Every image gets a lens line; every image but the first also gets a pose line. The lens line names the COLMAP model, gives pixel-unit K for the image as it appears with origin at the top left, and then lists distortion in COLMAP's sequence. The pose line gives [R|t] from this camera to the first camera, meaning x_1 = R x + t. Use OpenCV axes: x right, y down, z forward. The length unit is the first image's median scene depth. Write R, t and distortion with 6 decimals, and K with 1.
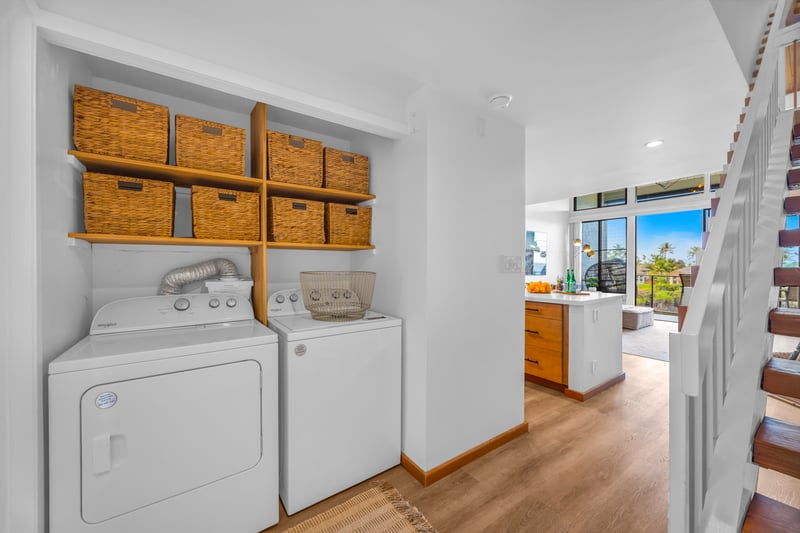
lens RADIAL K [[306.6, 0, 400.0], [0, 306.6, 266.5], [0, 0, 1]] dist [-0.000623, 0.000000]
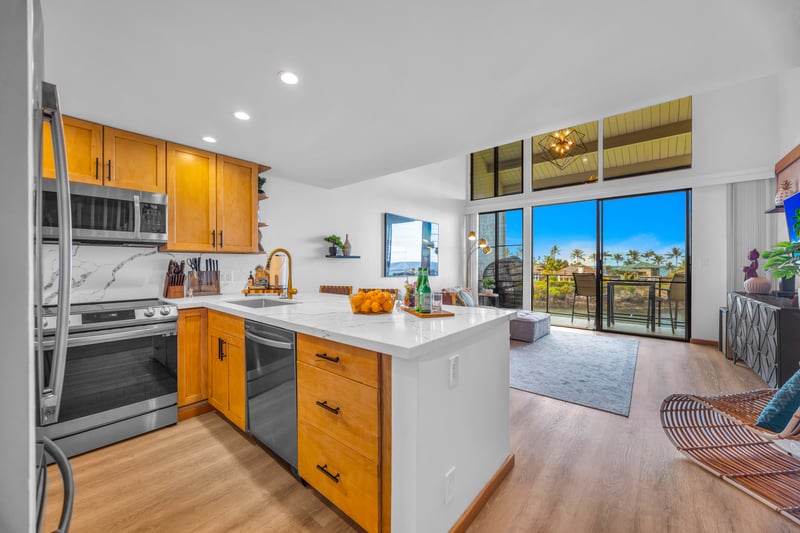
lens RADIAL K [[306.6, 0, 400.0], [0, 306.6, 266.5], [0, 0, 1]] dist [-0.000623, 0.000000]
pose [[0.969630, 0.000058, 0.244578, 0.175841], [-0.000501, 0.999998, 0.001750, 0.003201], [-0.244577, -0.001819, 0.969628, 0.227265]]
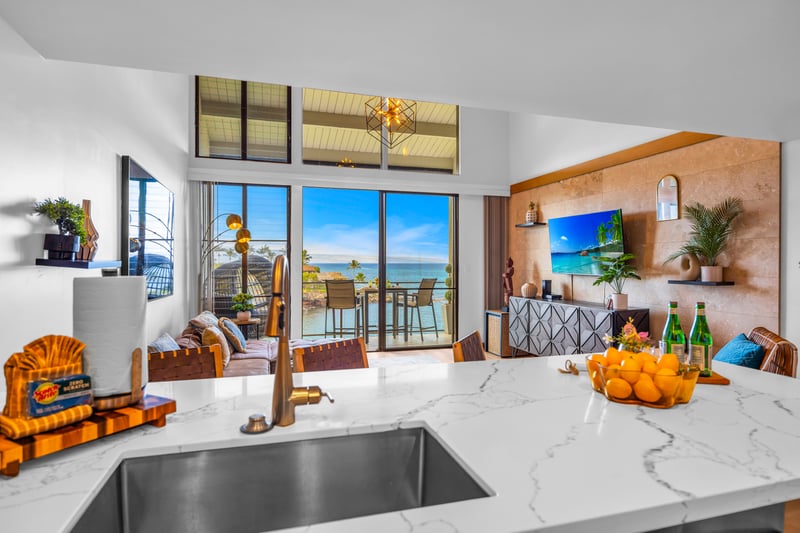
lens RADIAL K [[432.3, 0, 400.0], [0, 432.3, 266.5], [0, 0, 1]] dist [0.000146, 0.000002]
pose [[0.322321, -0.005815, 0.946613, 0.026514], [0.000641, 0.999982, 0.005925, -0.012174], [-0.946630, -0.001303, 0.322319, 0.502032]]
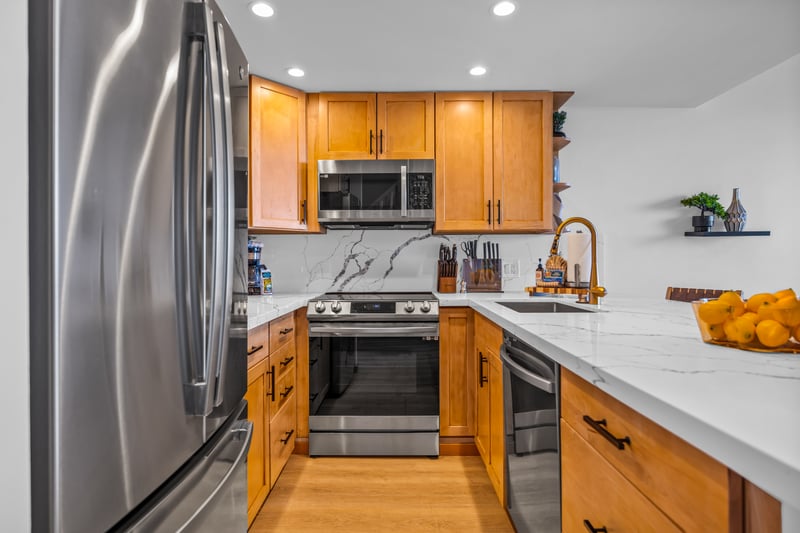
lens RADIAL K [[432.3, 0, 400.0], [0, 432.3, 266.5], [0, 0, 1]] dist [0.000146, 0.000002]
pose [[0.809835, 0.001706, -0.586655, 0.201791], [0.000482, 0.999993, 0.003574, 0.014611], [0.586657, -0.003177, 0.809829, 0.293029]]
